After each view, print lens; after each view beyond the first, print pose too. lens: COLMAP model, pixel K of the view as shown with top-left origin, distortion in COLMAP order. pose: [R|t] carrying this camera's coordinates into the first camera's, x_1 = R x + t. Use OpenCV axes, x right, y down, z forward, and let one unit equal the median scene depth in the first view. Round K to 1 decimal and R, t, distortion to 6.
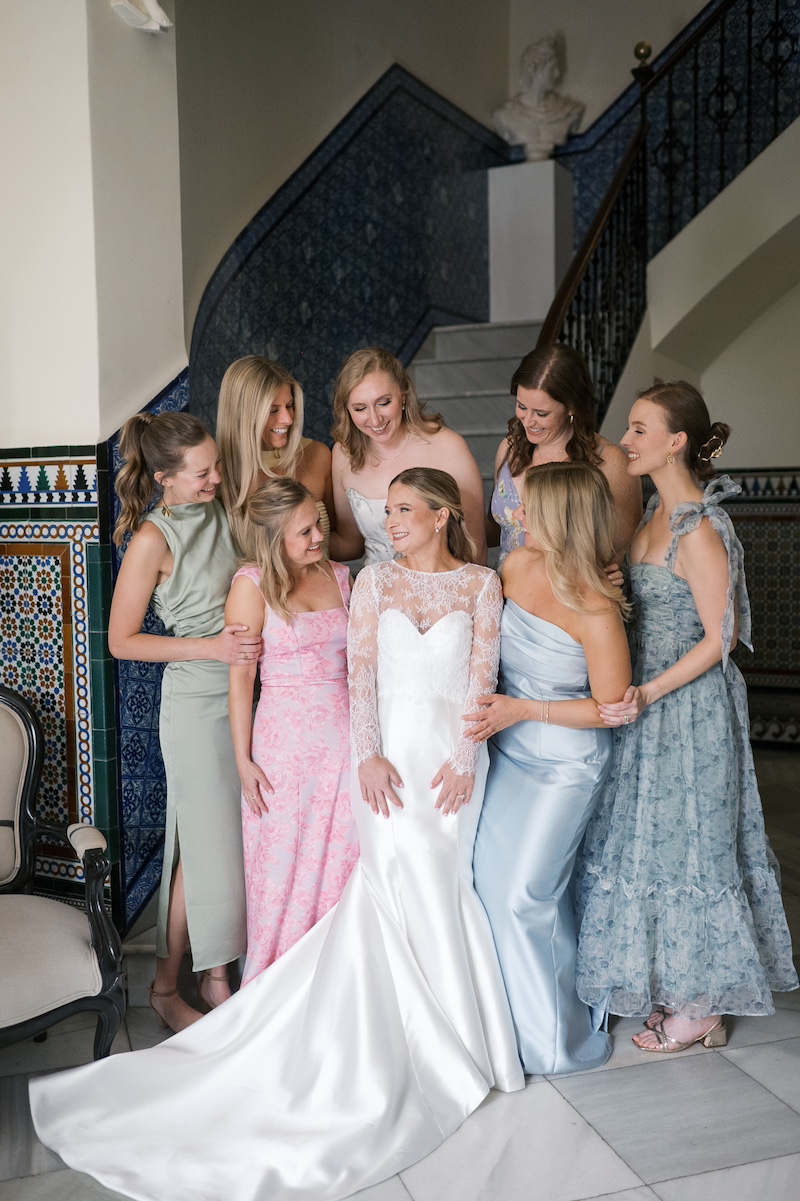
lens RADIAL K [[1218.6, 0, 400.0], [0, 1218.6, 600.5], [0, 0, 1]] dist [-0.011385, 0.016153]
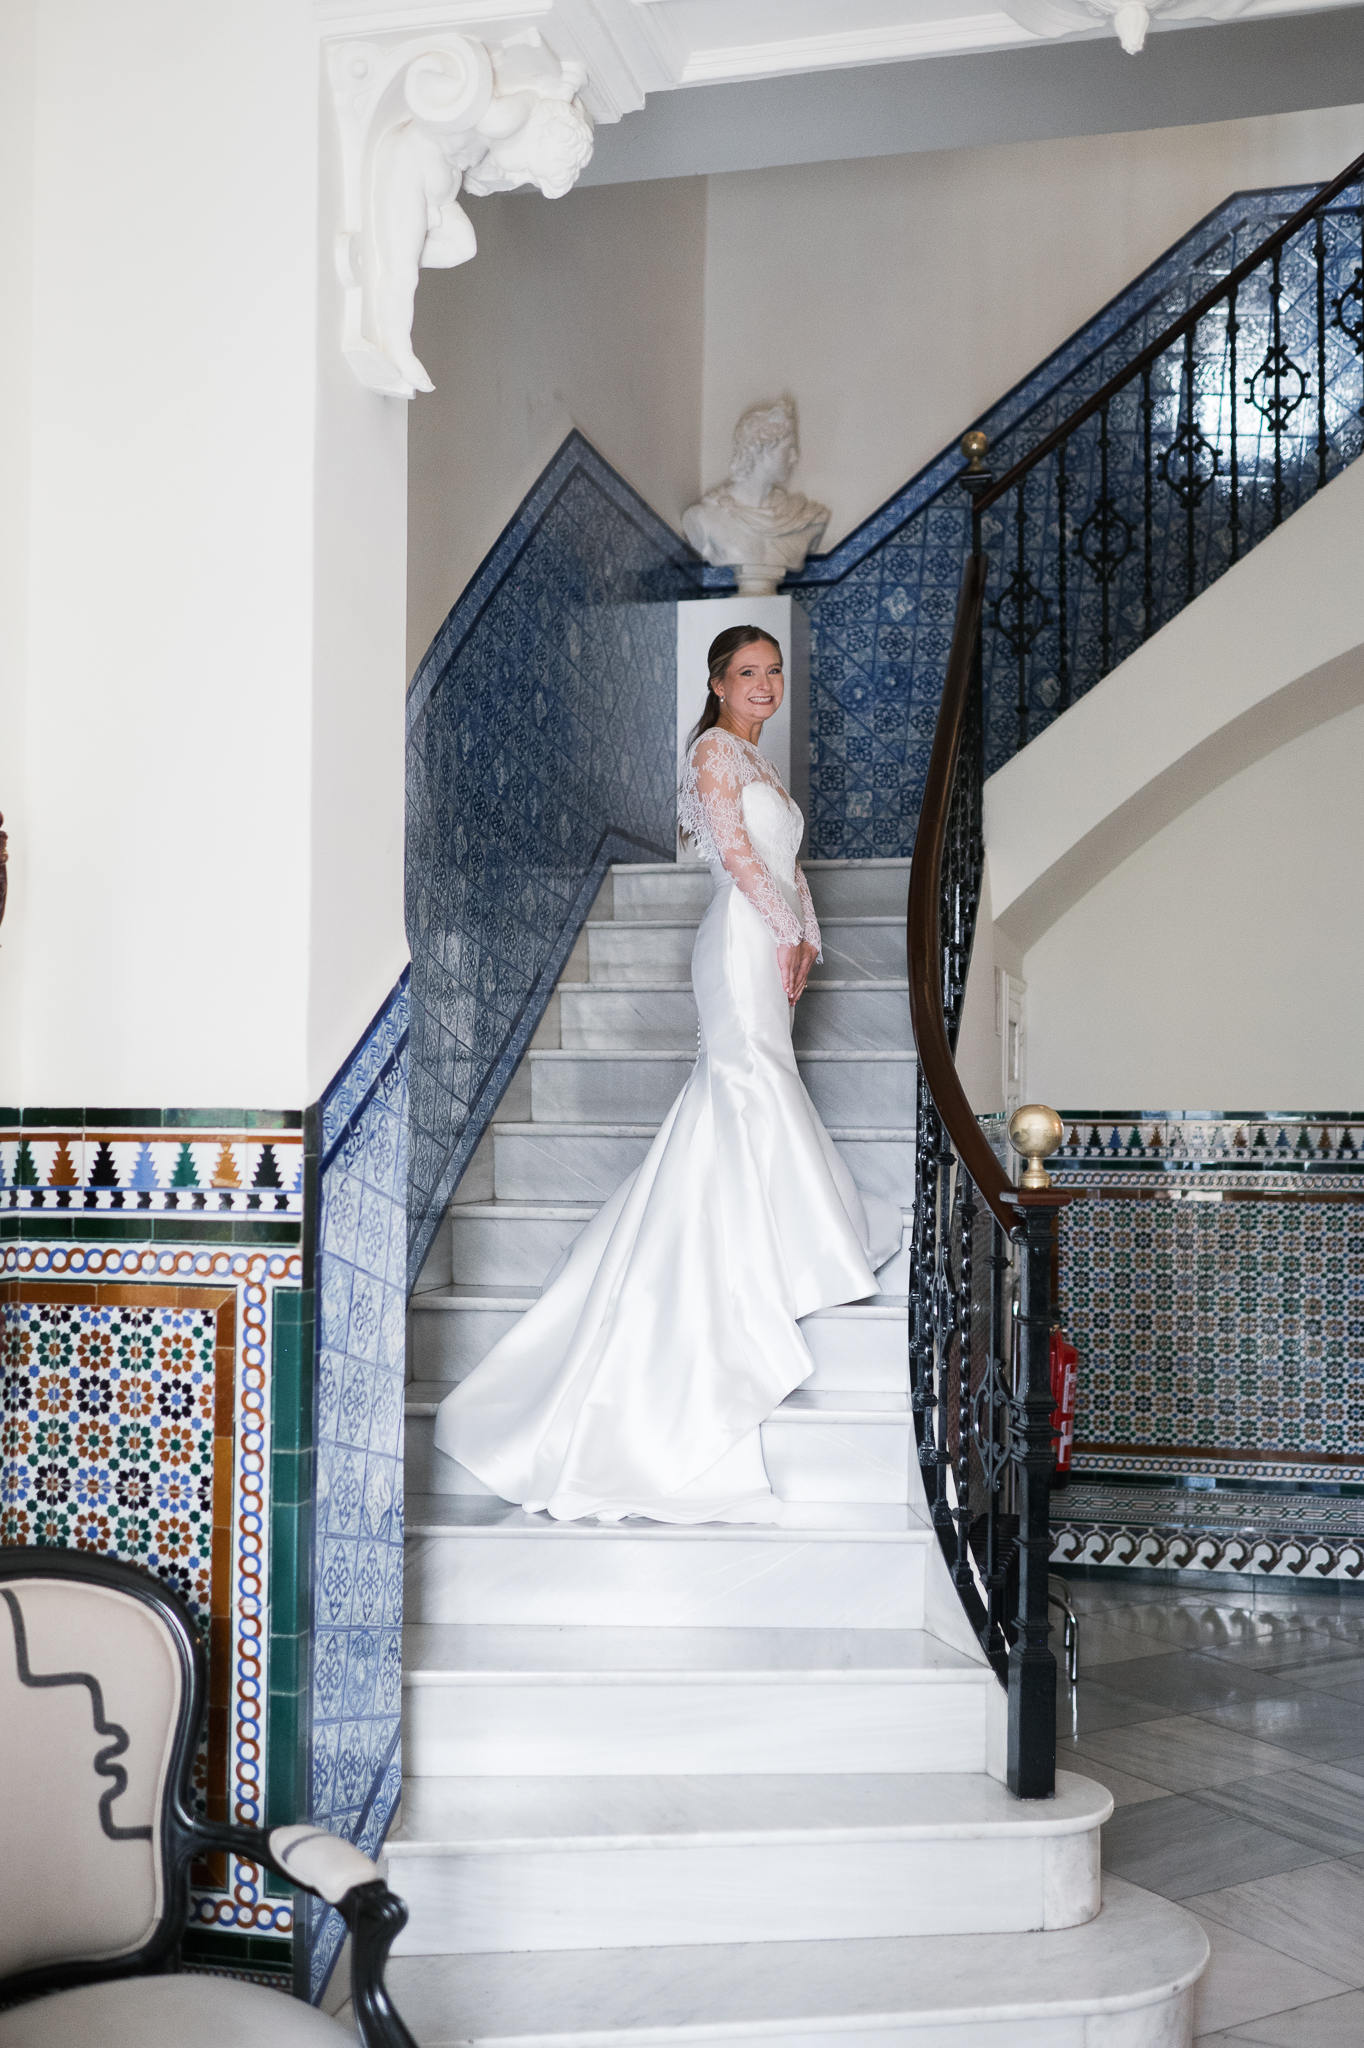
lens RADIAL K [[2129.5, 0, 682.0], [0, 2129.5, 1024.0], [0, 0, 1]] dist [-0.002283, -0.007233]
pose [[0.976488, 0.026661, 0.213919, -0.186272], [-0.001515, 0.993147, -0.116862, -0.034521], [-0.215569, 0.113791, 0.969836, 0.013357]]
